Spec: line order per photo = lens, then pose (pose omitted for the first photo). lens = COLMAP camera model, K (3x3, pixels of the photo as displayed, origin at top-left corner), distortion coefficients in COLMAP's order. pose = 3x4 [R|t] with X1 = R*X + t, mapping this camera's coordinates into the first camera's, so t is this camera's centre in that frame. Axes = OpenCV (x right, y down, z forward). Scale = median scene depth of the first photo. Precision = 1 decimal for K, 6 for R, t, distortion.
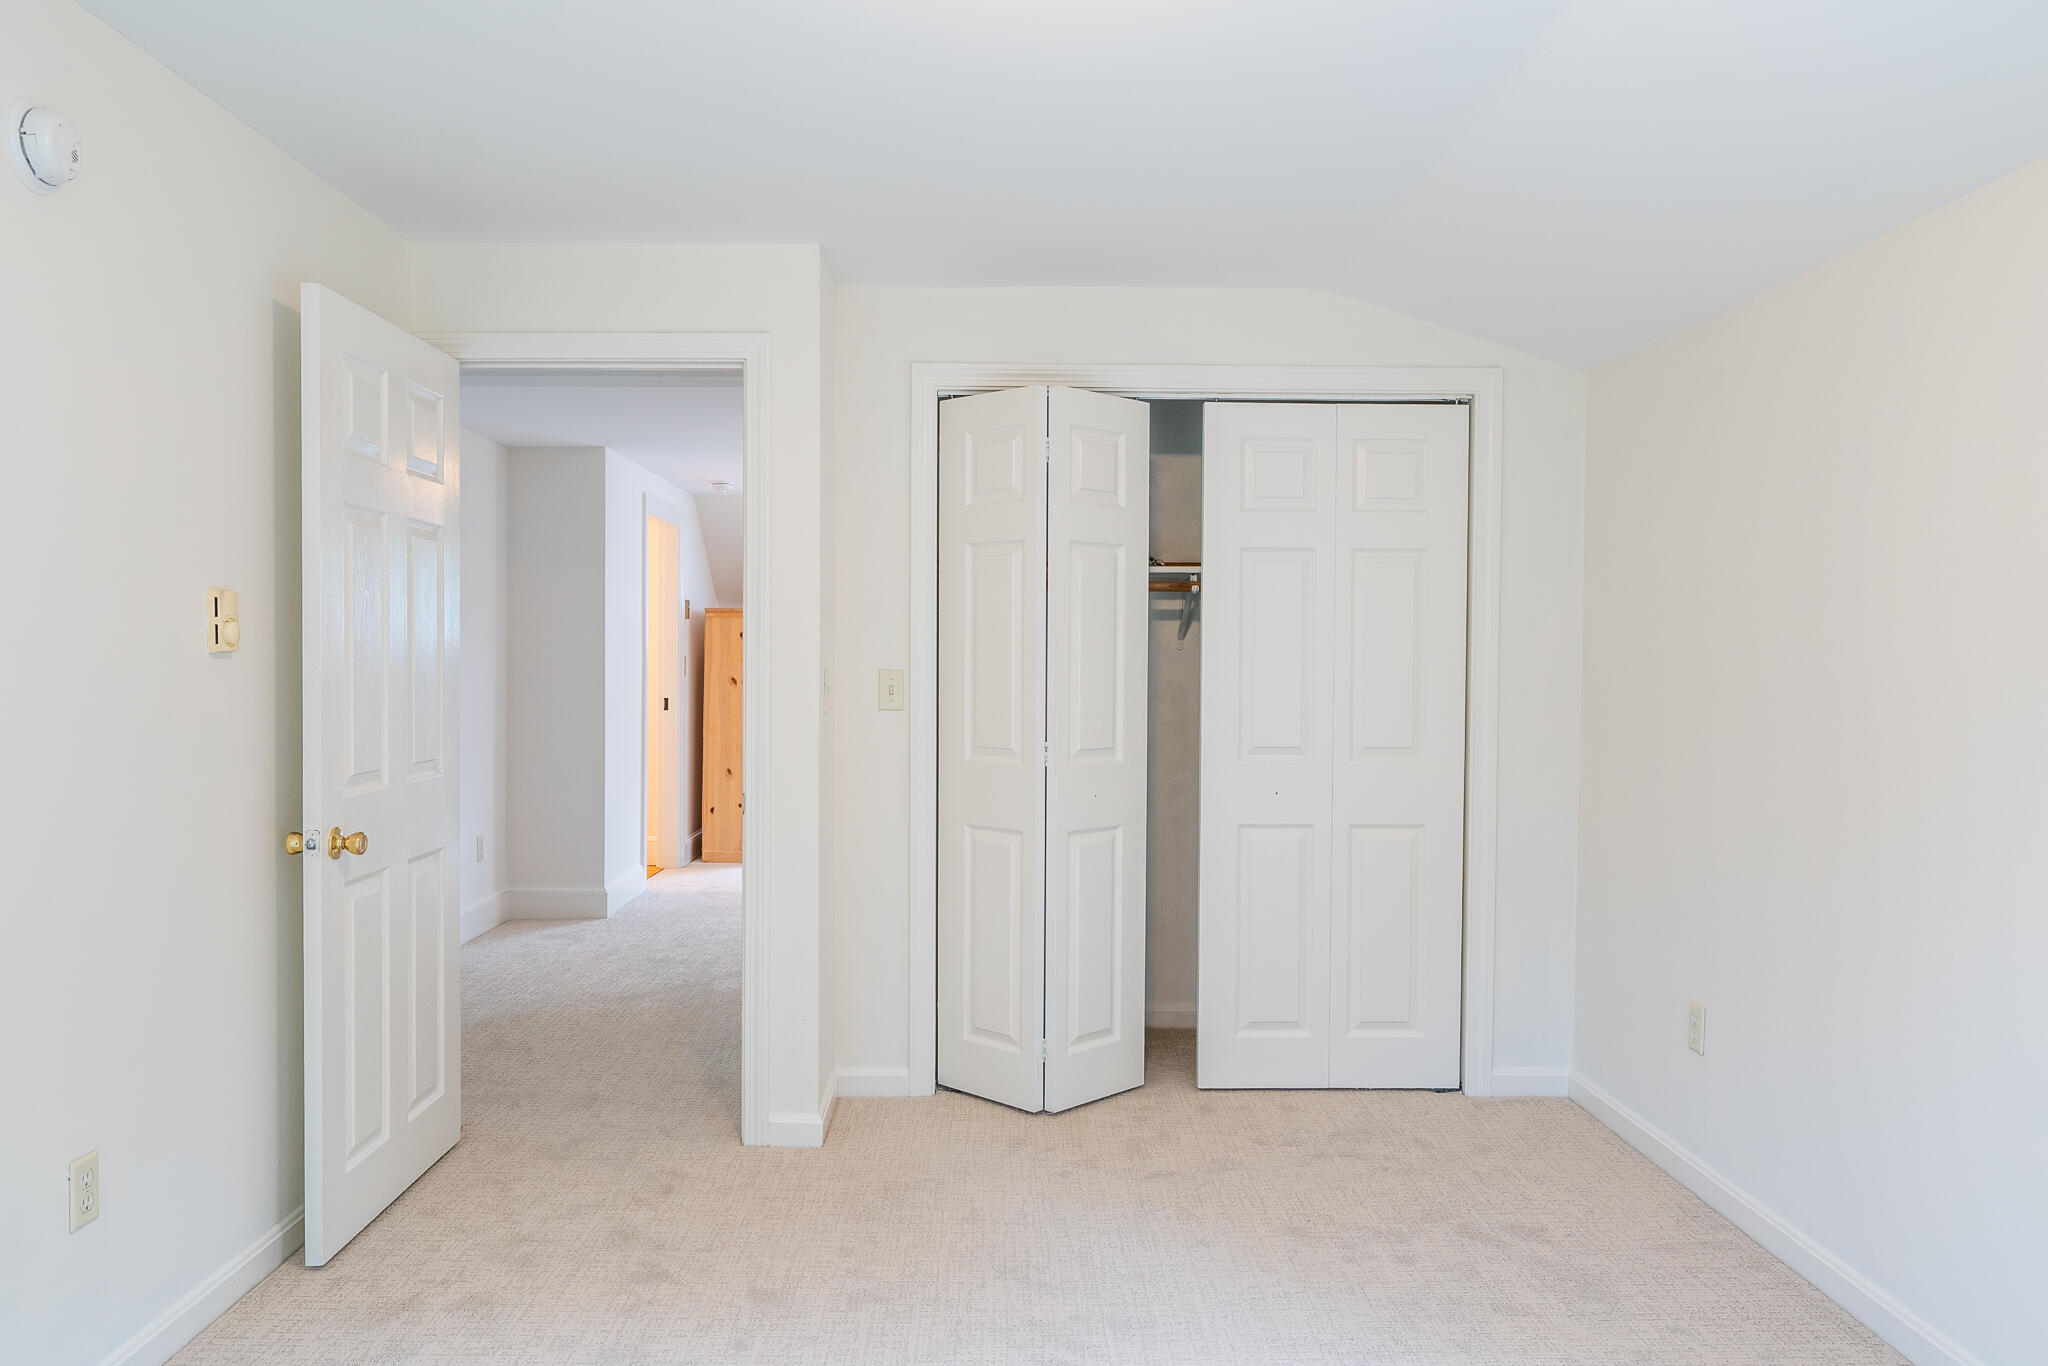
lens RADIAL K [[1410.7, 0, 1027.7], [0, 1410.7, 683.2], [0, 0, 1]] dist [0.005459, -0.001828]
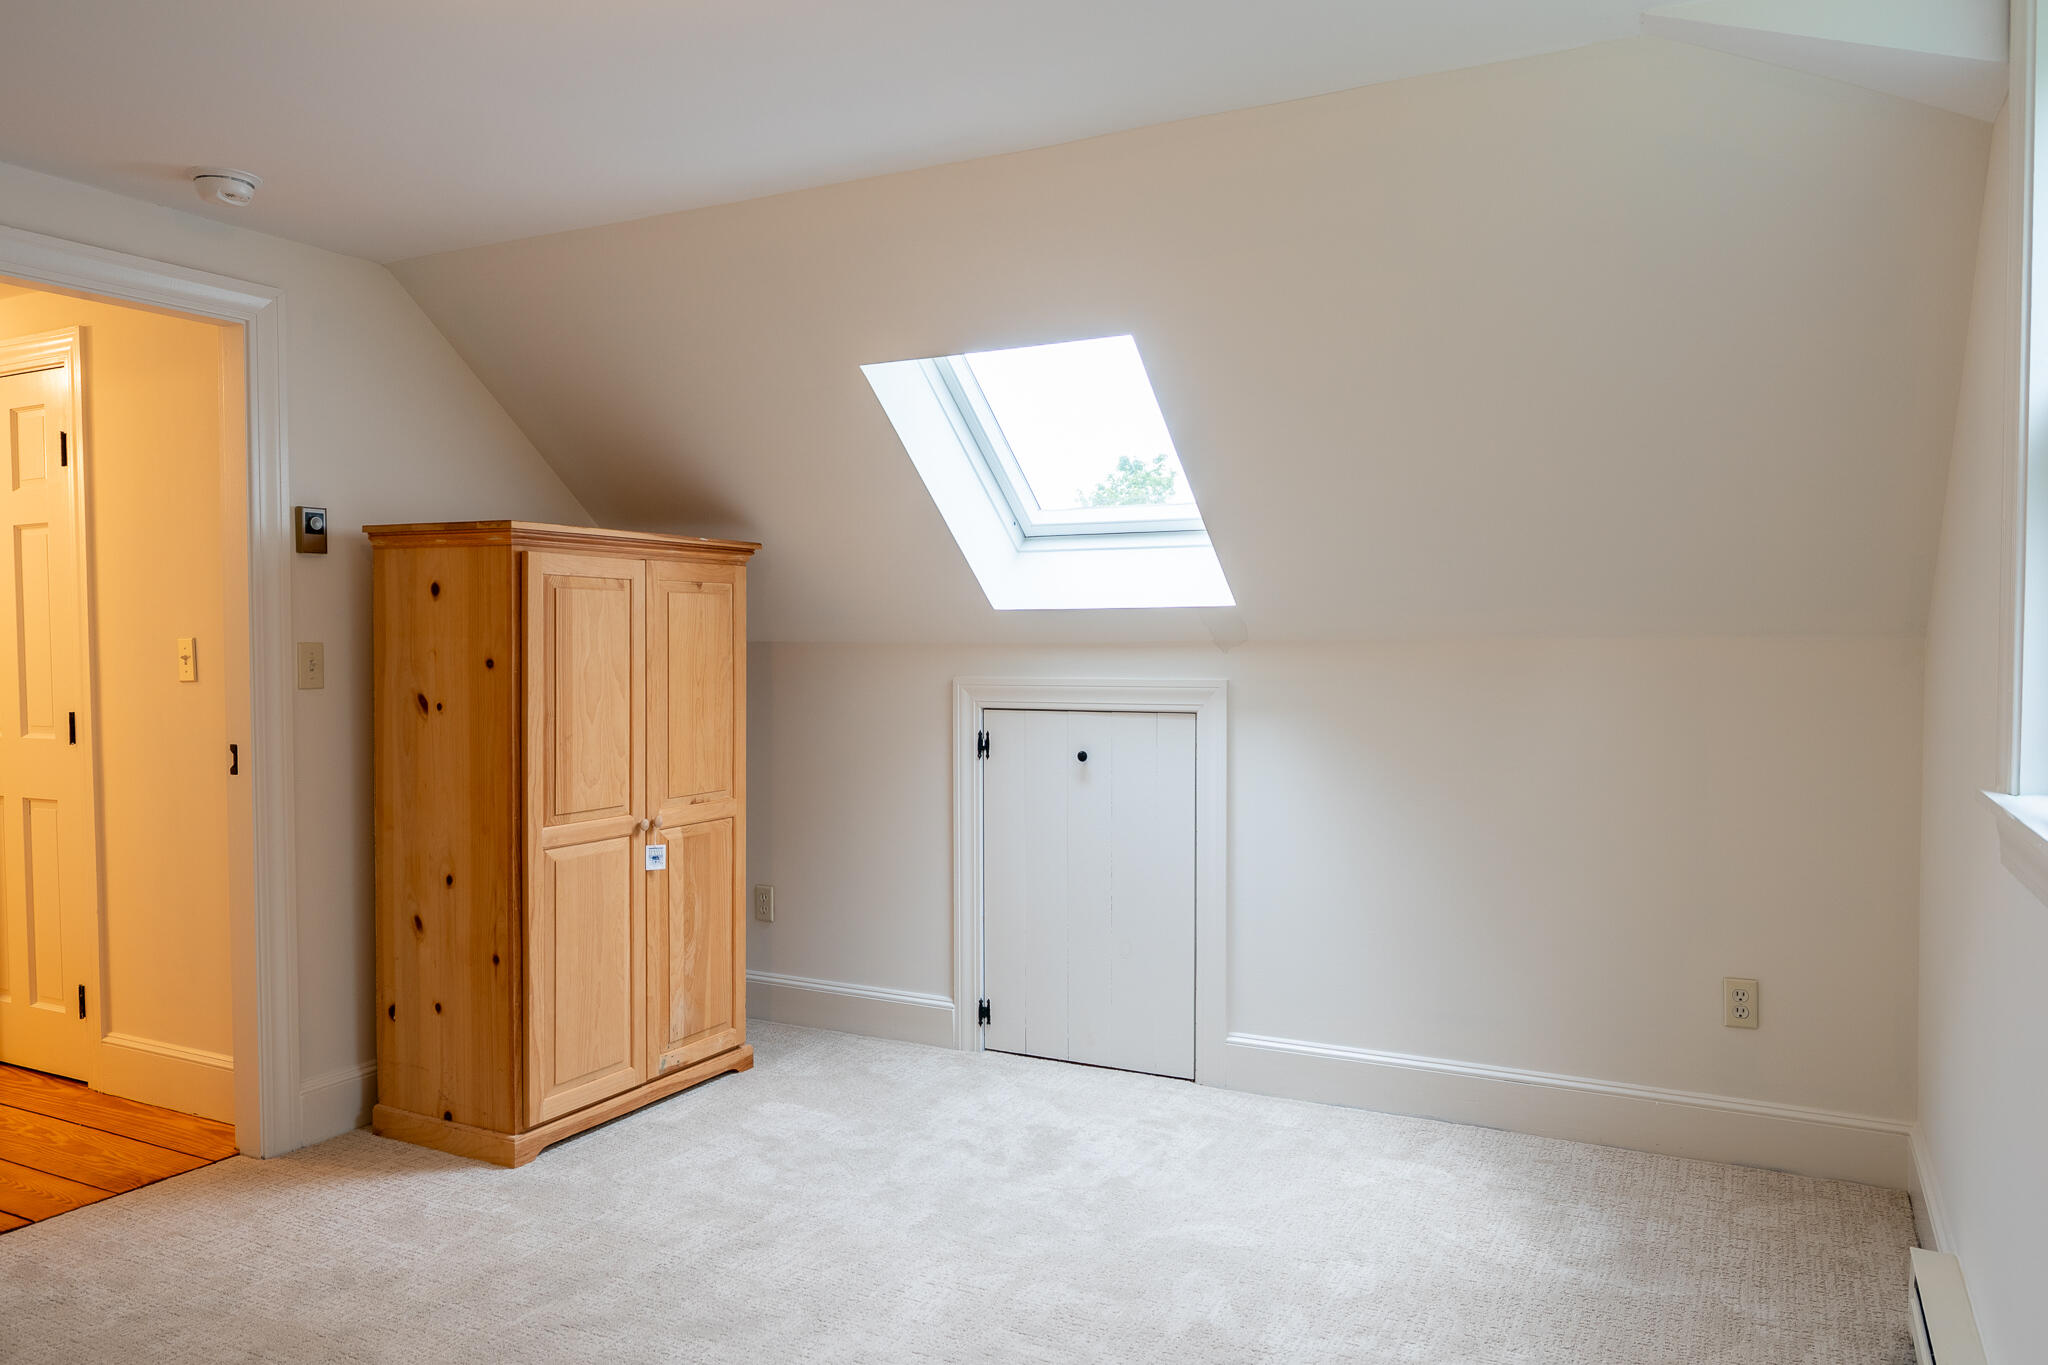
lens RADIAL K [[1410.7, 0, 1025.7], [0, 1410.7, 677.4], [0, 0, 1]] dist [0.005459, -0.001828]
pose [[0.868608, -0.006856, -0.495452, 0.146783], [-0.000466, 0.999893, -0.014654, -0.003233], [0.495499, 0.012960, 0.868512, 0.728943]]
